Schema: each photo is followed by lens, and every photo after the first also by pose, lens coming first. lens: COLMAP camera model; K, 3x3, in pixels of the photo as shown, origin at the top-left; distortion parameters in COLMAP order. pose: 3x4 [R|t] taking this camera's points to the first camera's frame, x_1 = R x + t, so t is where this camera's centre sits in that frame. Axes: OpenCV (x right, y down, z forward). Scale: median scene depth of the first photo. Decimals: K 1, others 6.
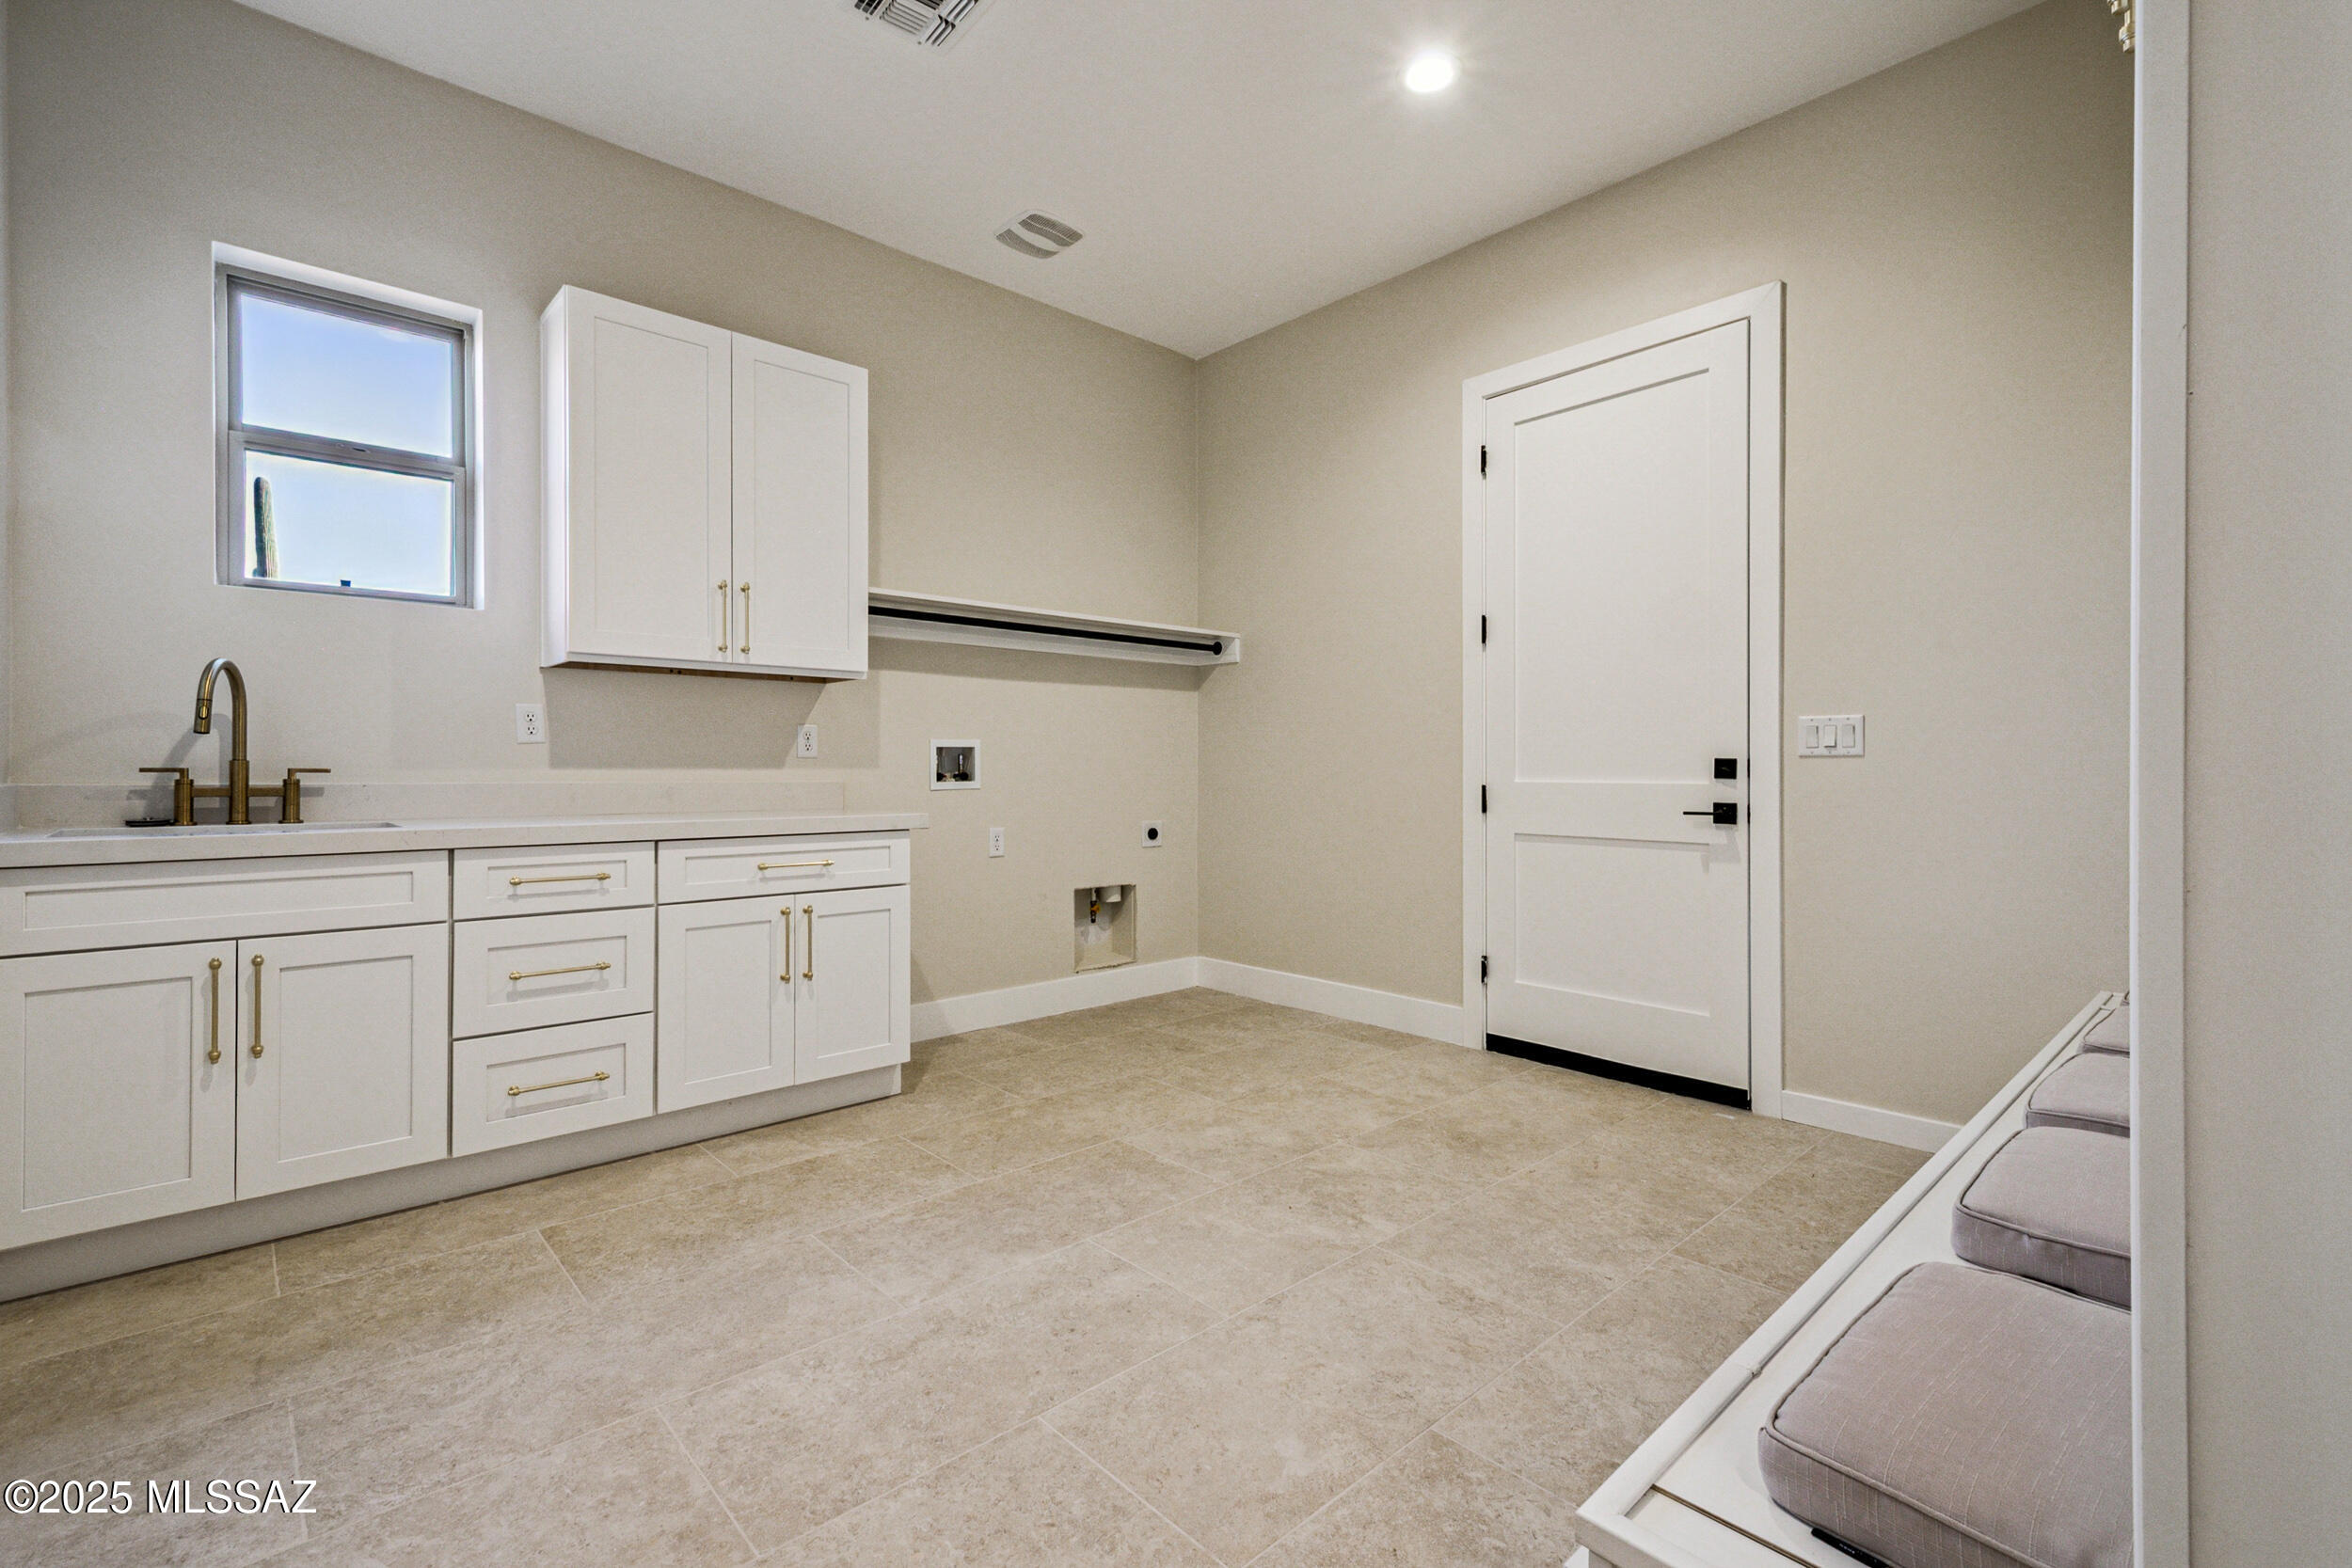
lens RADIAL K [[1041.6, 0, 1173.9], [0, 1041.6, 771.5], [0, 0, 1]] dist [0.006931, -0.000394]
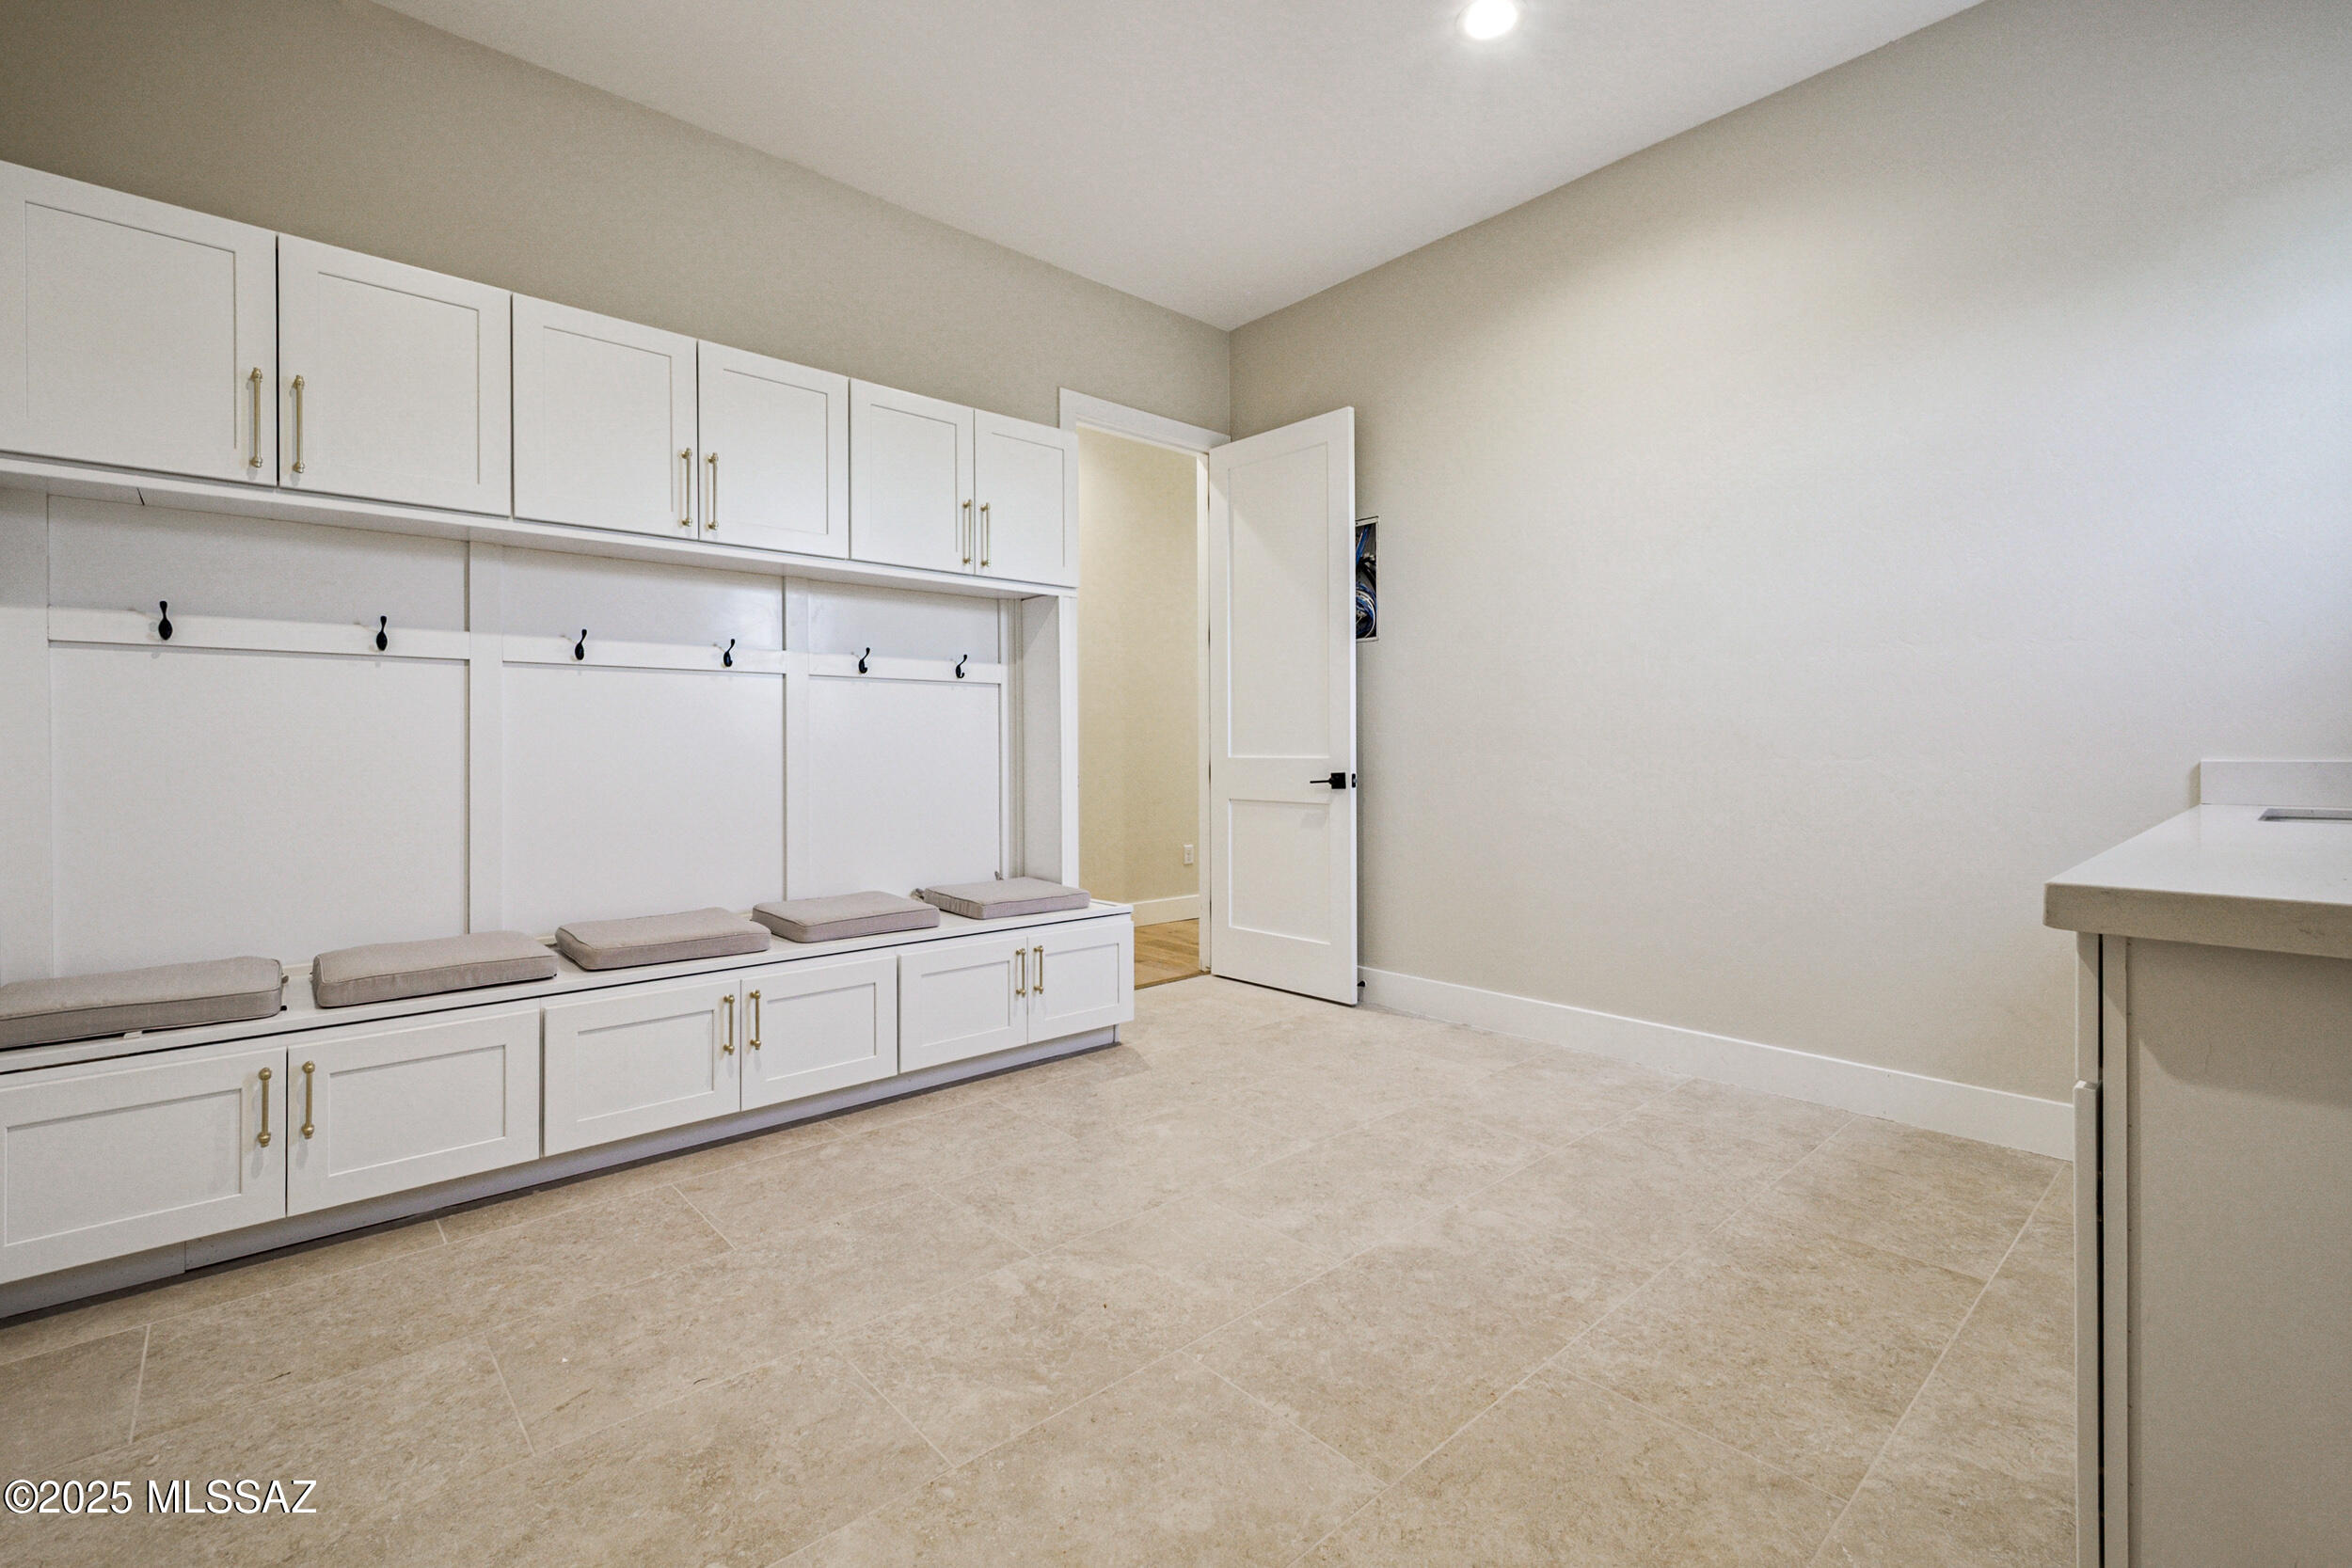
lens RADIAL K [[1041.6, 0, 1173.9], [0, 1041.6, 771.5], [0, 0, 1]] dist [0.006931, -0.000394]
pose [[-0.999980, 0.003742, 0.005022, 0.058276], [0.003865, 0.999688, 0.024657, -0.005459], [-0.004928, 0.024676, -0.999683, 1.910706]]
